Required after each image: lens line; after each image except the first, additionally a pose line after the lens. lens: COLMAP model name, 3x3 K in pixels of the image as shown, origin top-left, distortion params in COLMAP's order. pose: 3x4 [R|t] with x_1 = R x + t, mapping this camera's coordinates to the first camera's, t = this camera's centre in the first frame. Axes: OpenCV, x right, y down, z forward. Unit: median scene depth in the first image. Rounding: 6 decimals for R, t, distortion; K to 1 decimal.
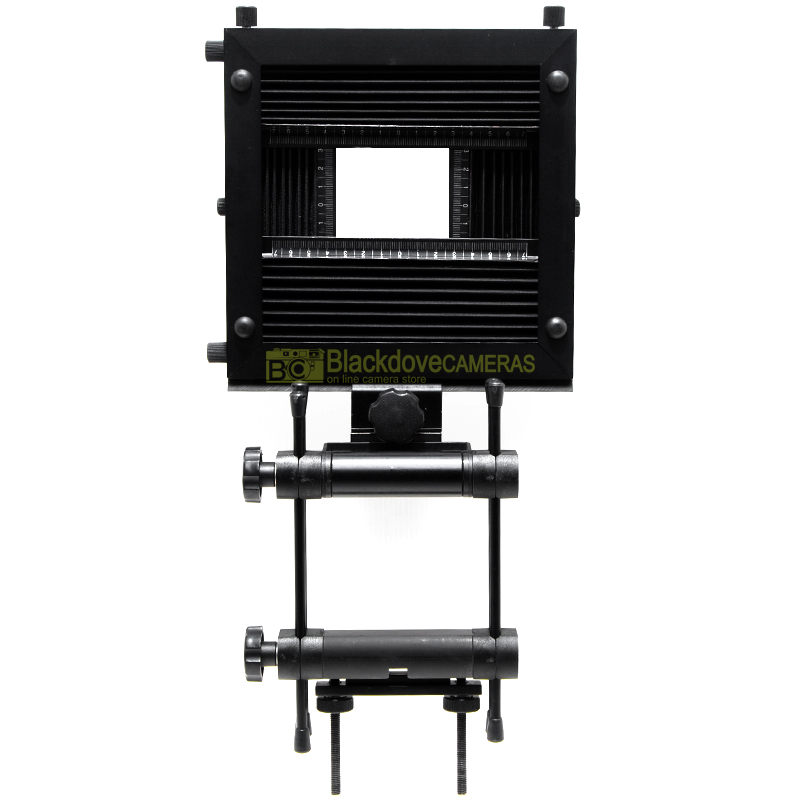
lens RADIAL K [[2595.7, 0, 399.5], [0, 2595.7, 398.9], [0, 0, 1]] dist [0.121006, 0.000000]
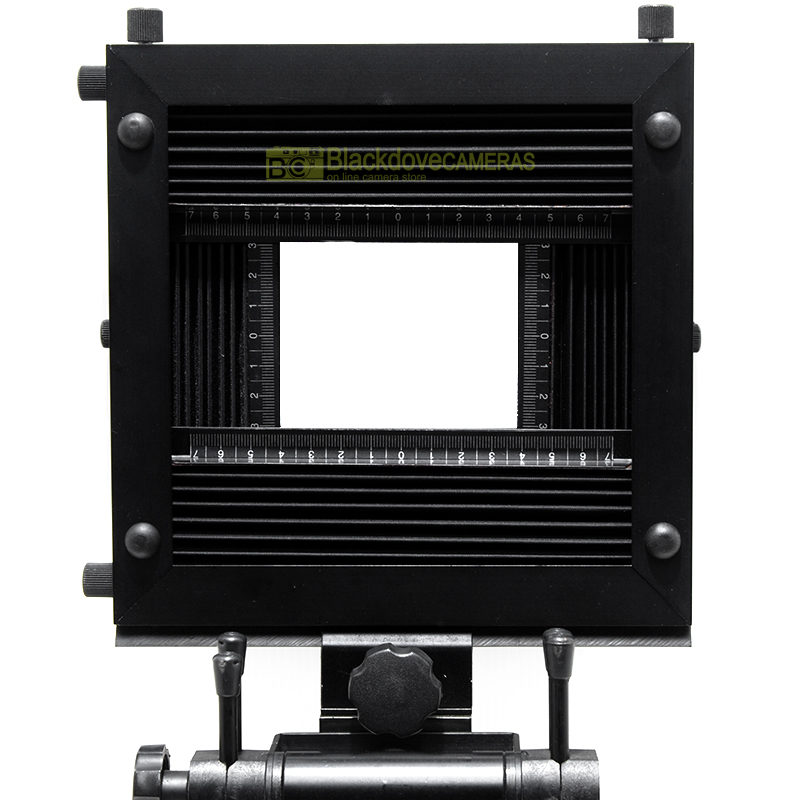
lens RADIAL K [[3415.7, 0, 400.3], [0, 3415.7, 400.1], [0, 0, 1]] dist [0.172910, 0.000000]
pose [[0.999838, -0.002206, -0.017859, 0.014313], [0.001306, 0.998736, -0.050243, -0.020537], [0.017947, 0.050211, 0.998577, 0.214607]]
